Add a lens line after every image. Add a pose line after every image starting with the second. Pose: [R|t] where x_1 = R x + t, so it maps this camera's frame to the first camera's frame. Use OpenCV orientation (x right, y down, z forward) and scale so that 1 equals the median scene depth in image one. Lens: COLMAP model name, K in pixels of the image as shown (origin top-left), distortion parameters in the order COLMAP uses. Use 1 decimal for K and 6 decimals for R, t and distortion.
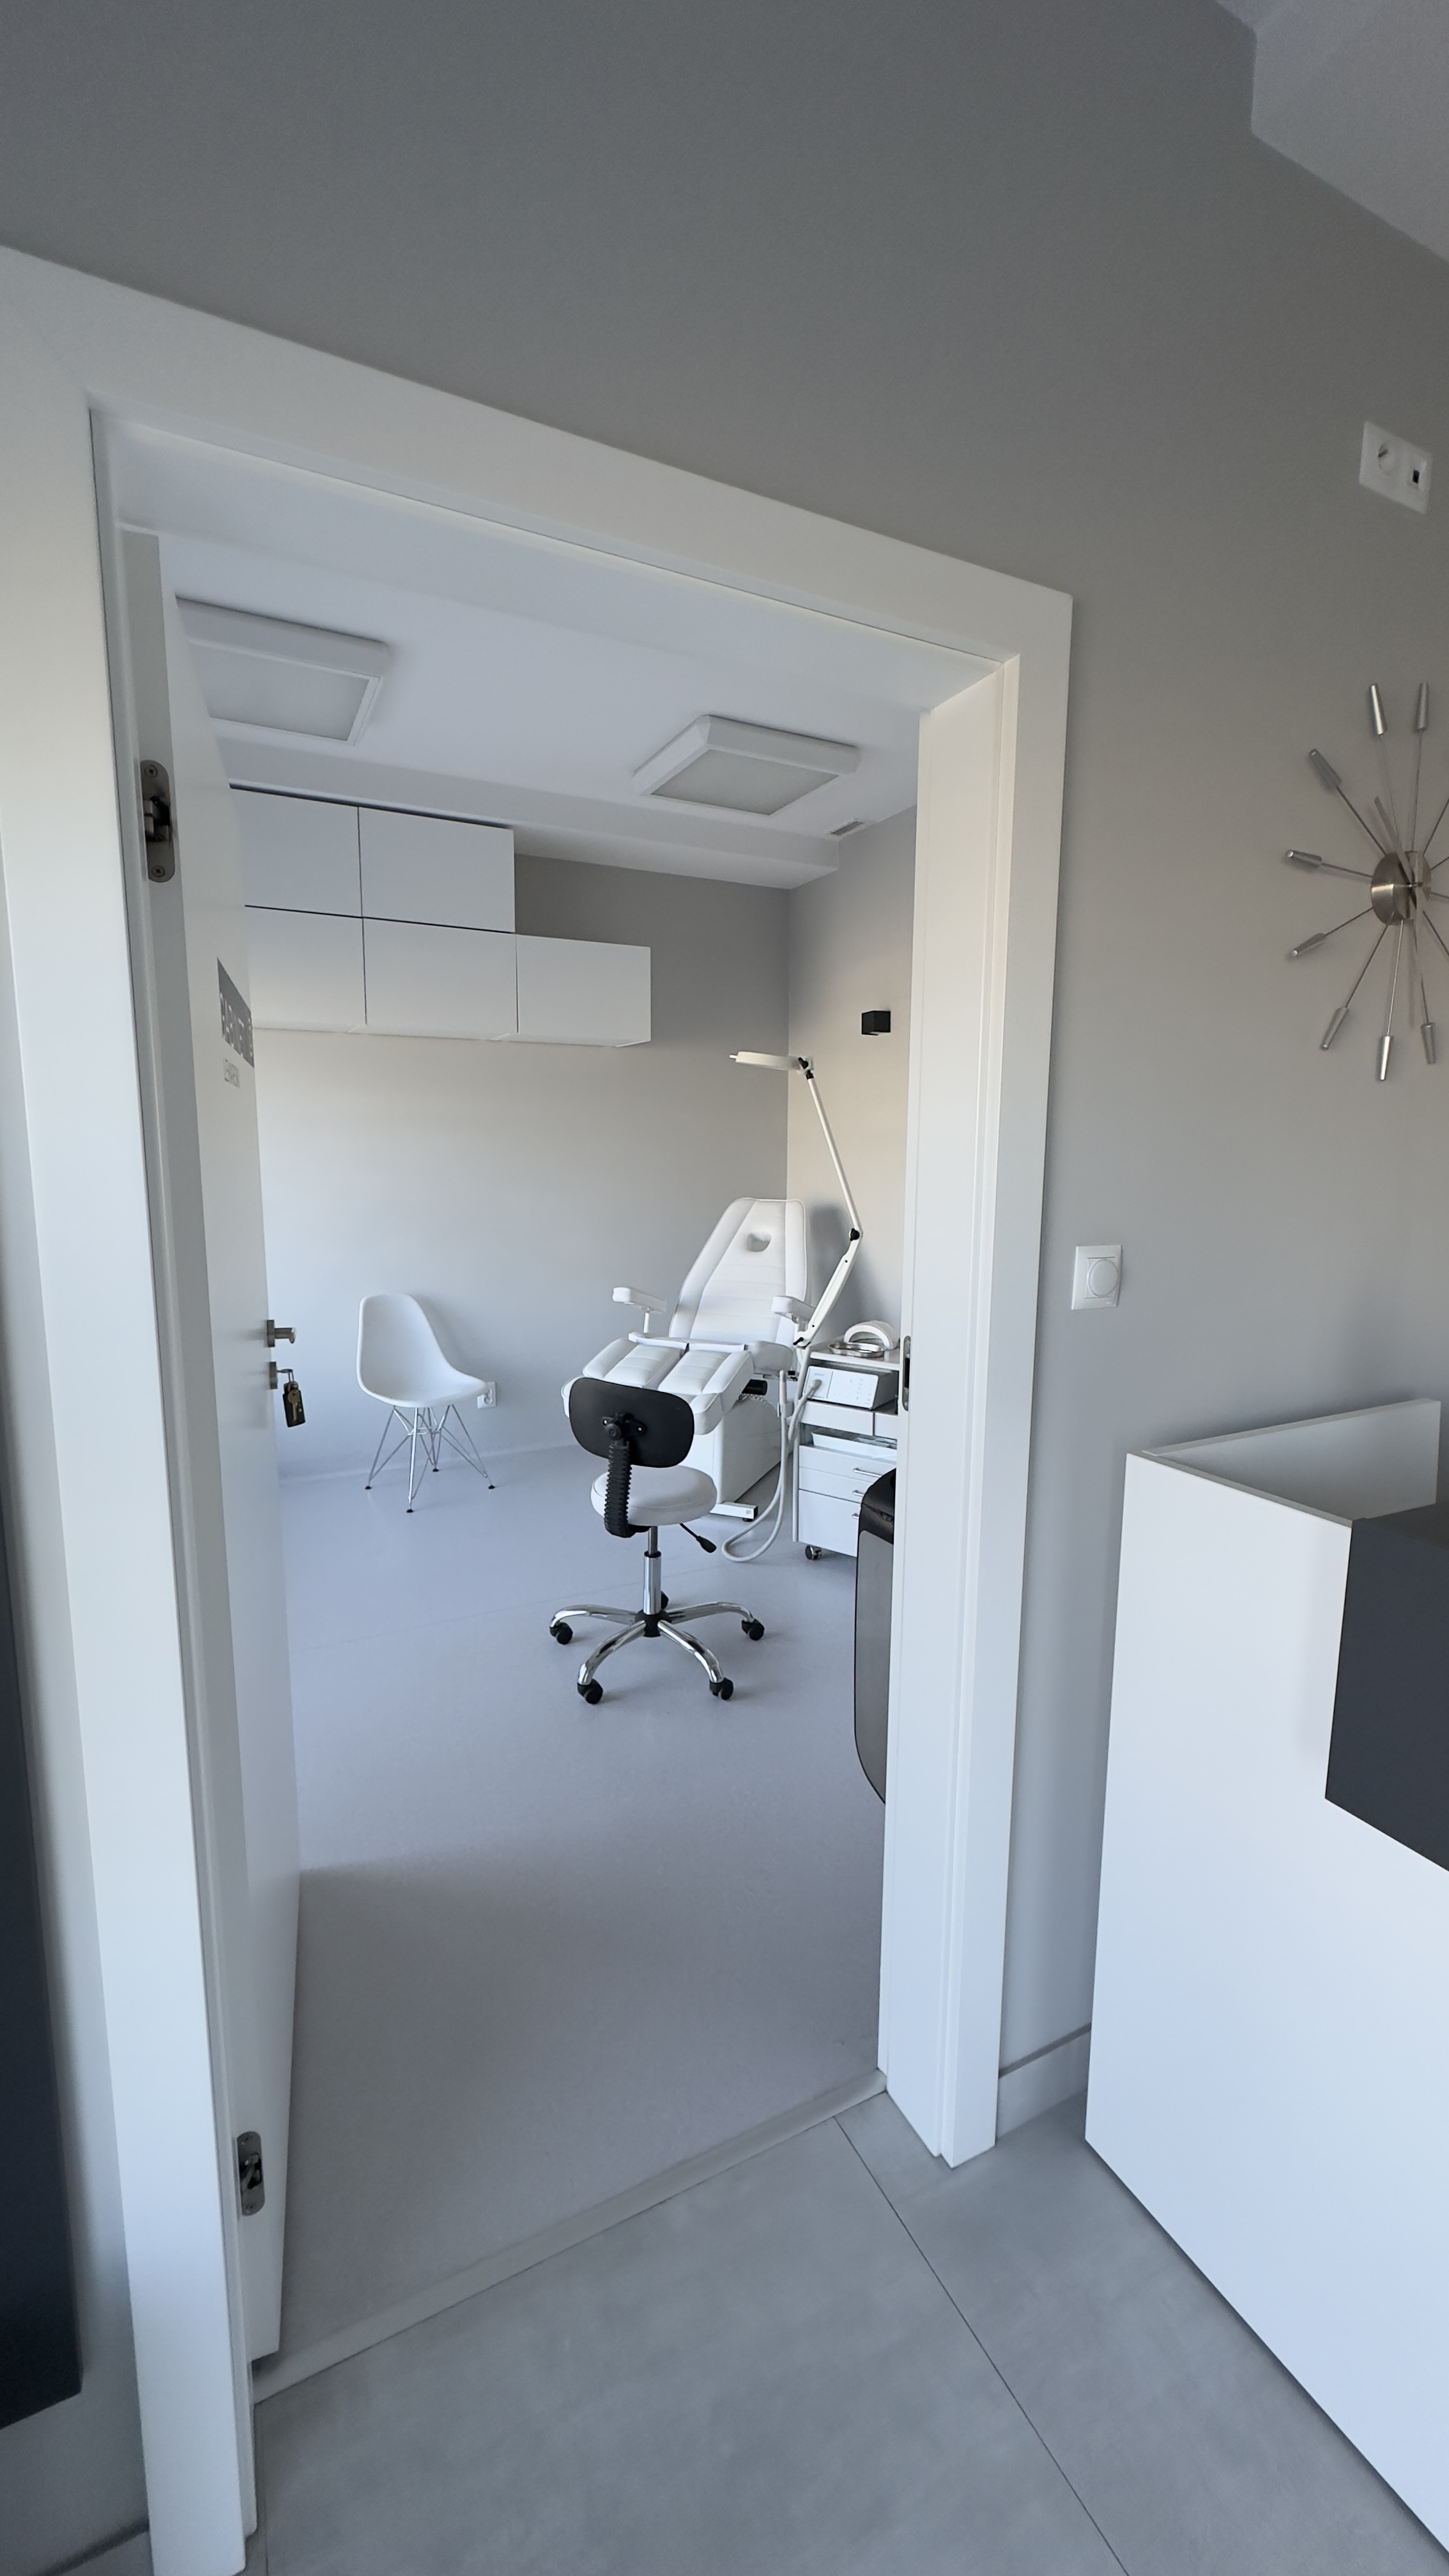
lens RADIAL K [[1025.5, 0, 714.0], [0, 1025.5, 1293.1], [0, 0, 1]] dist [-0.001492, 0.000101]
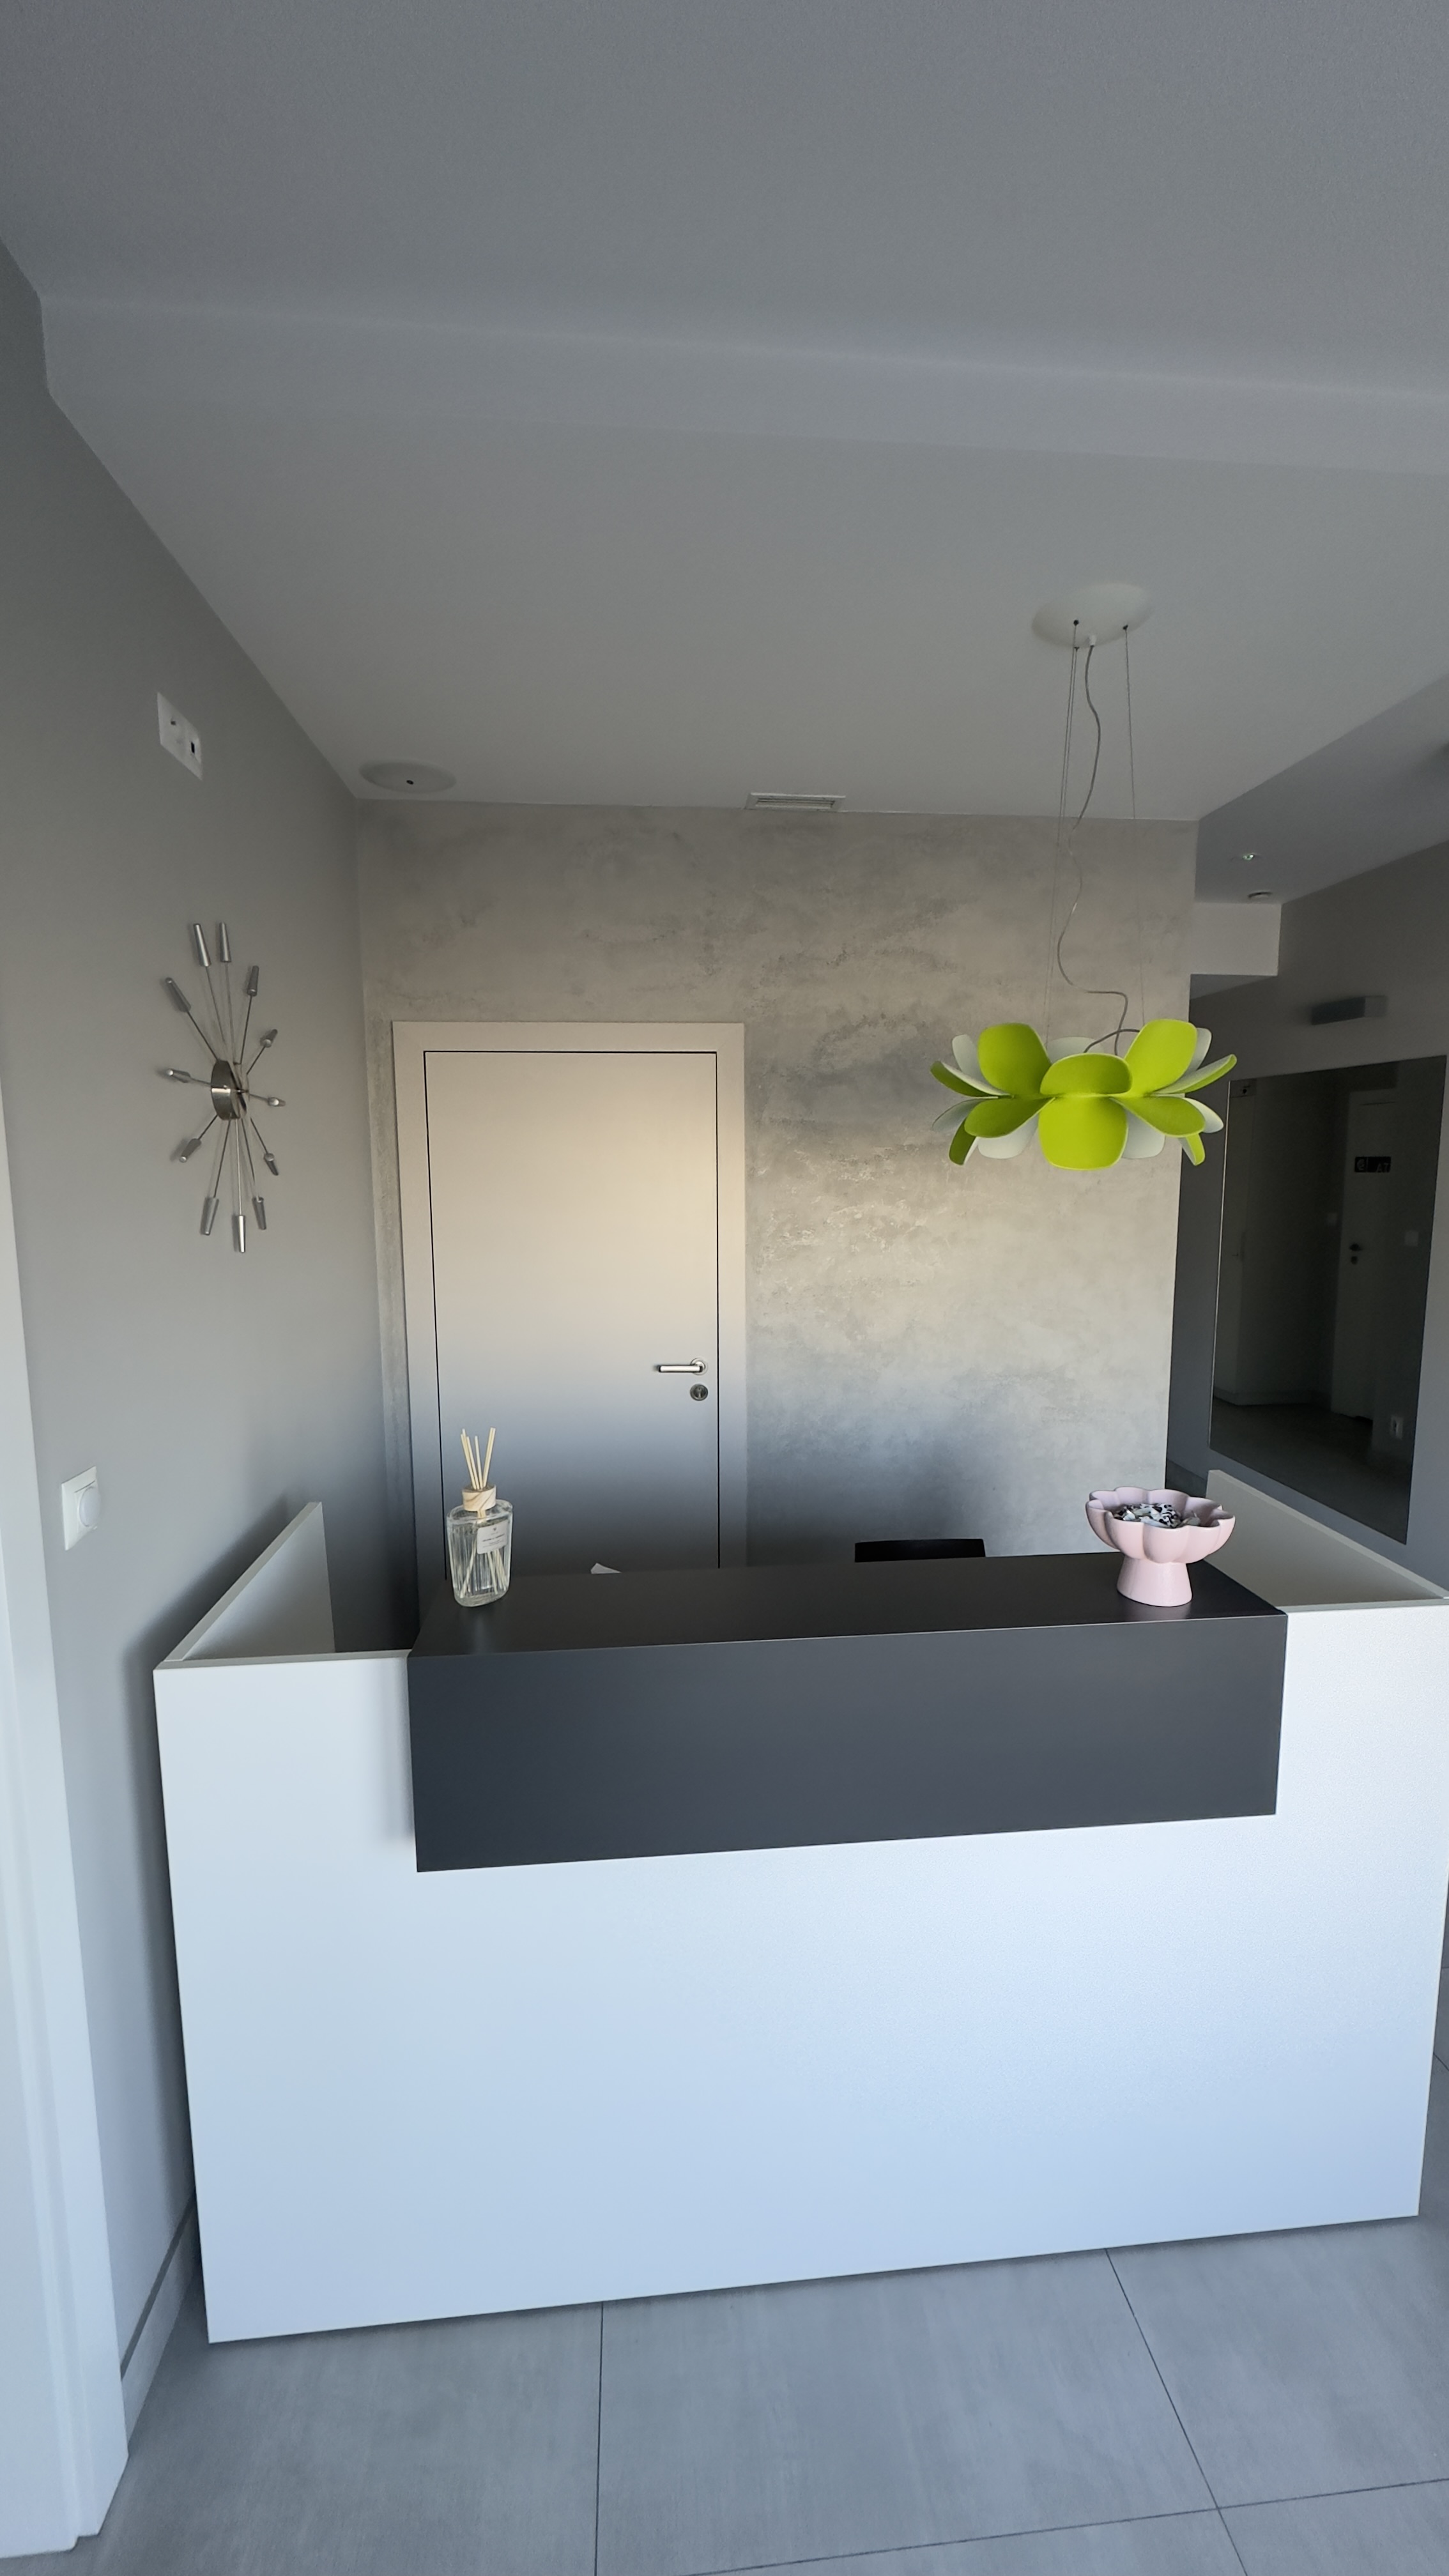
lens RADIAL K [[1025.5, 0, 718.1], [0, 1025.5, 1287.7], [0, 0, 1]] dist [-0.001492, 0.000101]
pose [[0.353502, -0.132001, 0.926074, -0.261763], [0.144126, 0.985858, 0.085507, -0.205015], [-0.924264, 0.103244, 0.367527, 0.082899]]
